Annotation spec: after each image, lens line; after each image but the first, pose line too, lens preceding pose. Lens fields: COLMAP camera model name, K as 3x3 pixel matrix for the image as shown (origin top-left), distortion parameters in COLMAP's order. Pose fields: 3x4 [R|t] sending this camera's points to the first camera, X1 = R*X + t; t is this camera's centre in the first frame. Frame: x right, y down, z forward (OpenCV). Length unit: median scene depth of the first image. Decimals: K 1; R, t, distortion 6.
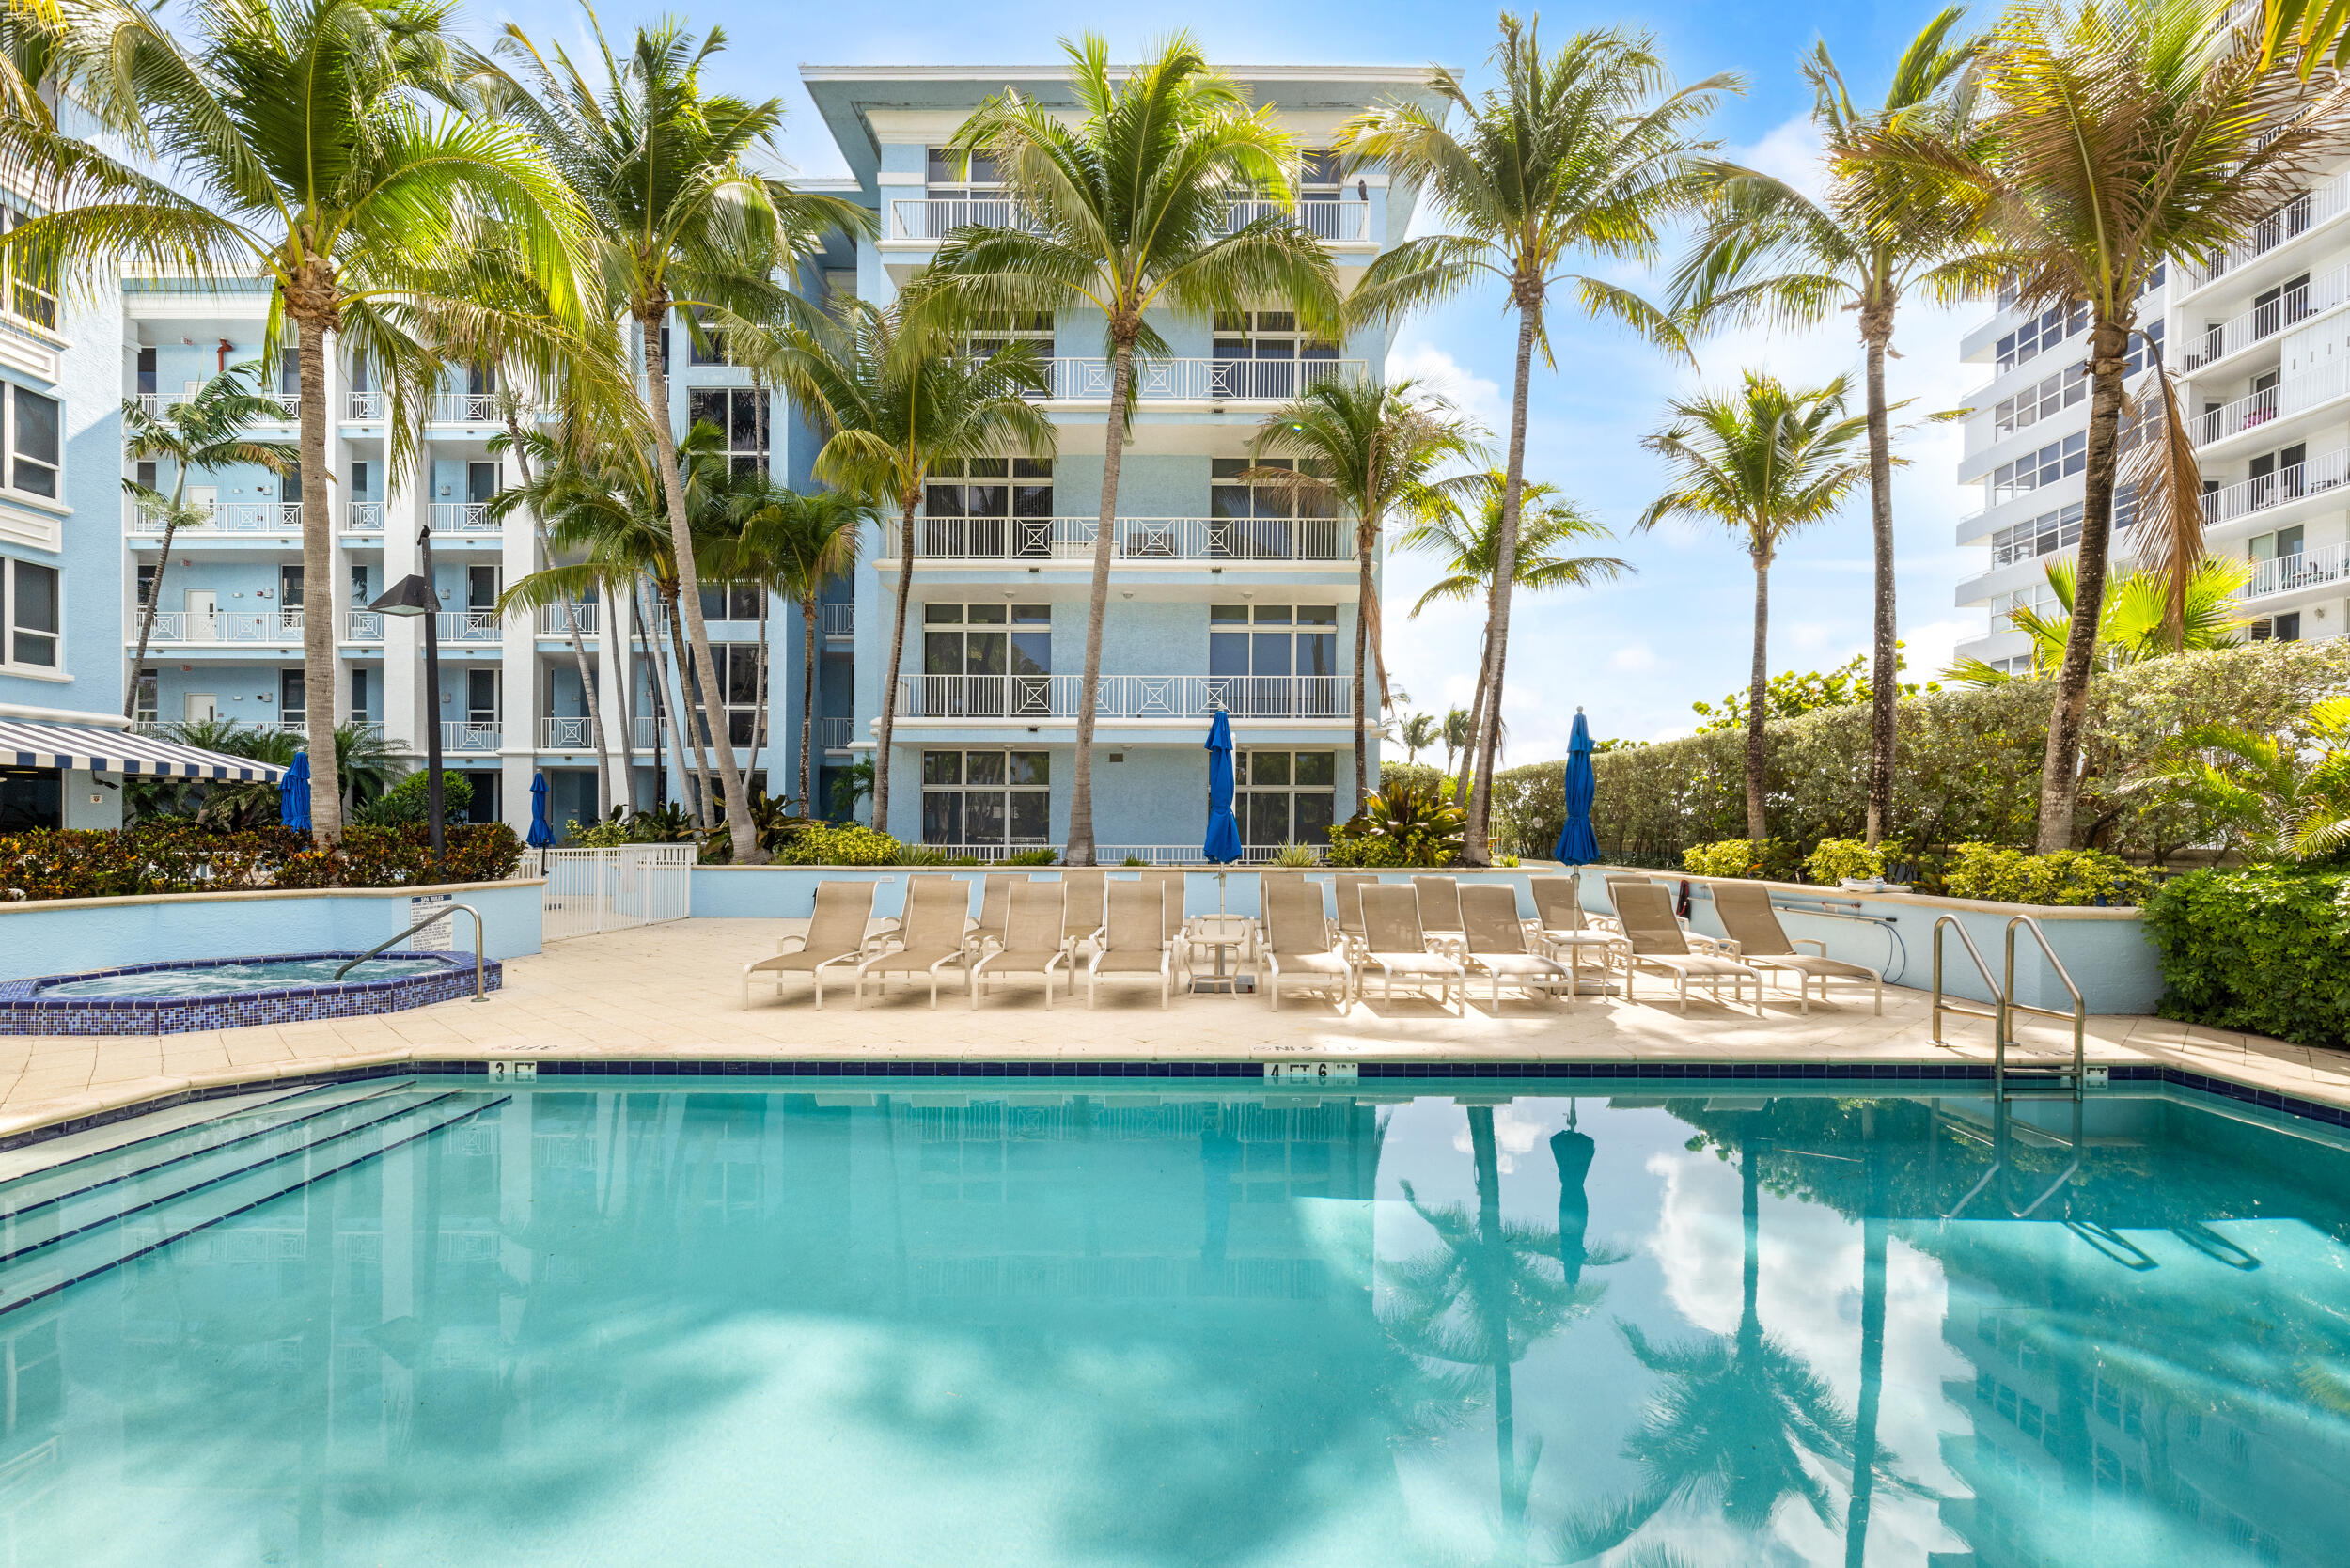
lens RADIAL K [[1031.2, 0, 1179.6], [0, 1031.2, 830.6], [0, 0, 1]] dist [-0.000143, 0.000009]
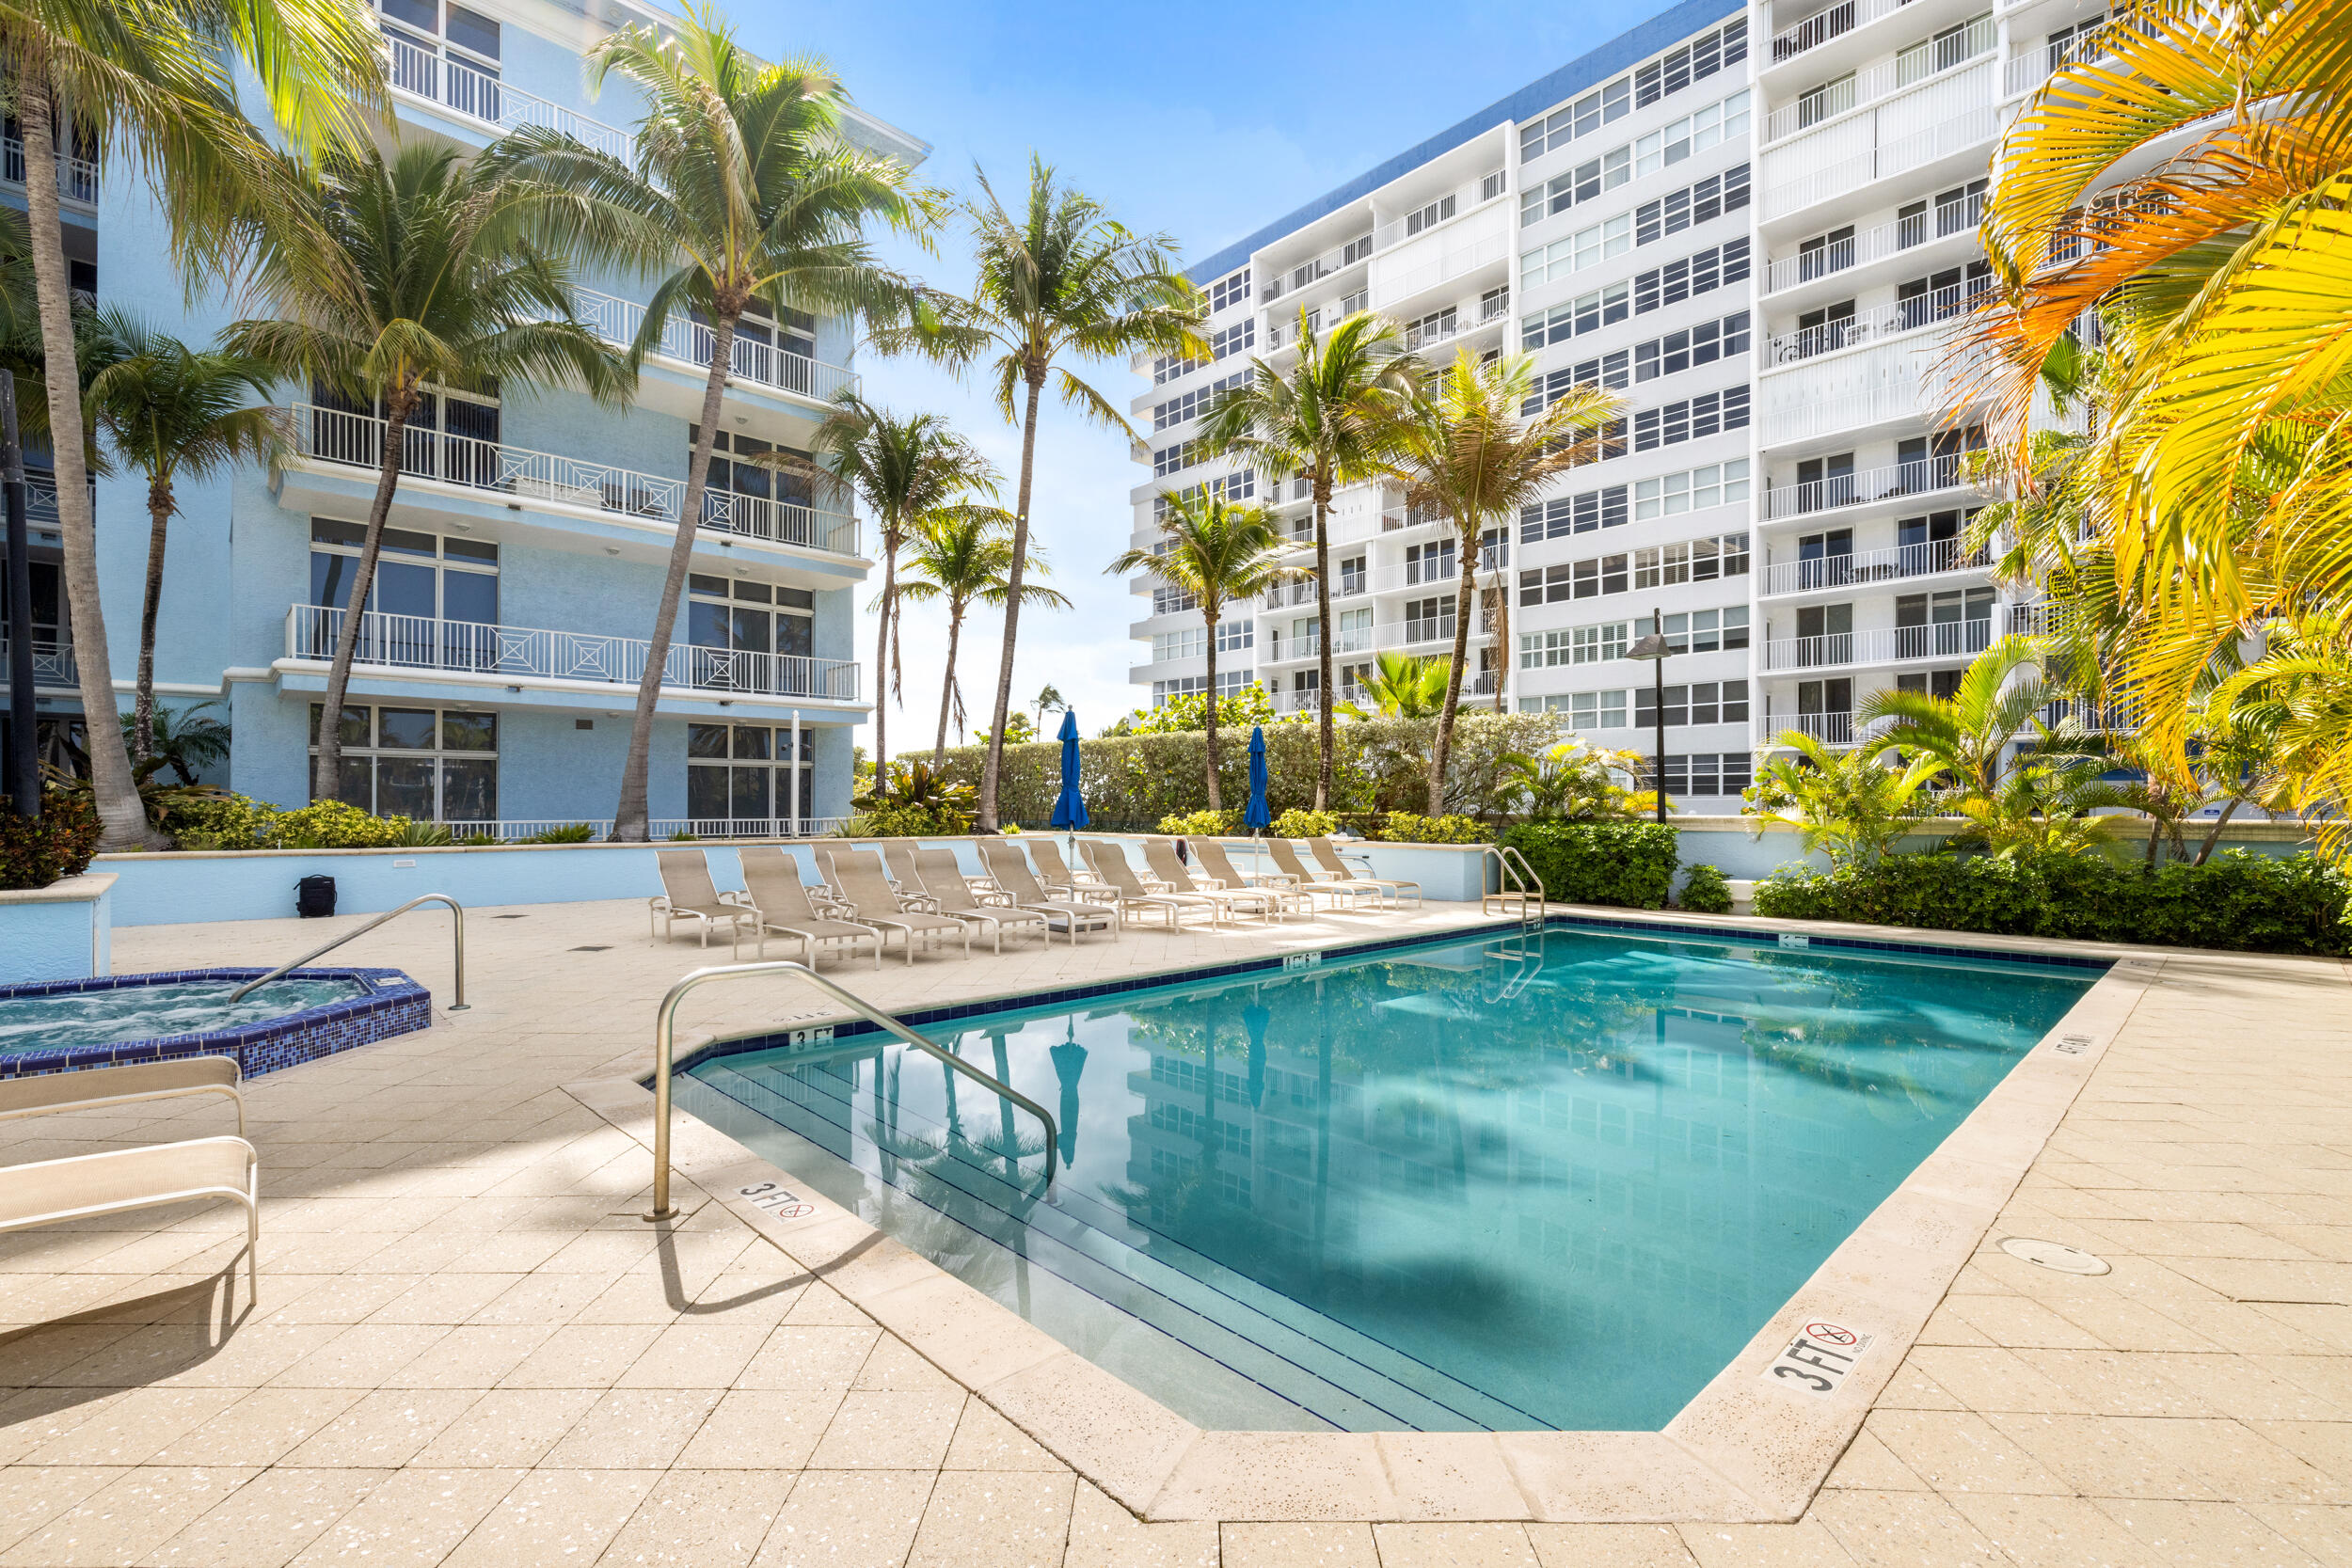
lens RADIAL K [[1005.7, 0, 1155.6], [0, 1005.7, 777.5], [0, 0, 1]] dist [-0.000154, -0.000086]
pose [[0.743979, 0.017578, 0.667972, -0.360498], [-0.000762, 0.999676, -0.025459, -0.001476], [-0.668202, 0.018432, 0.743751, 0.002224]]
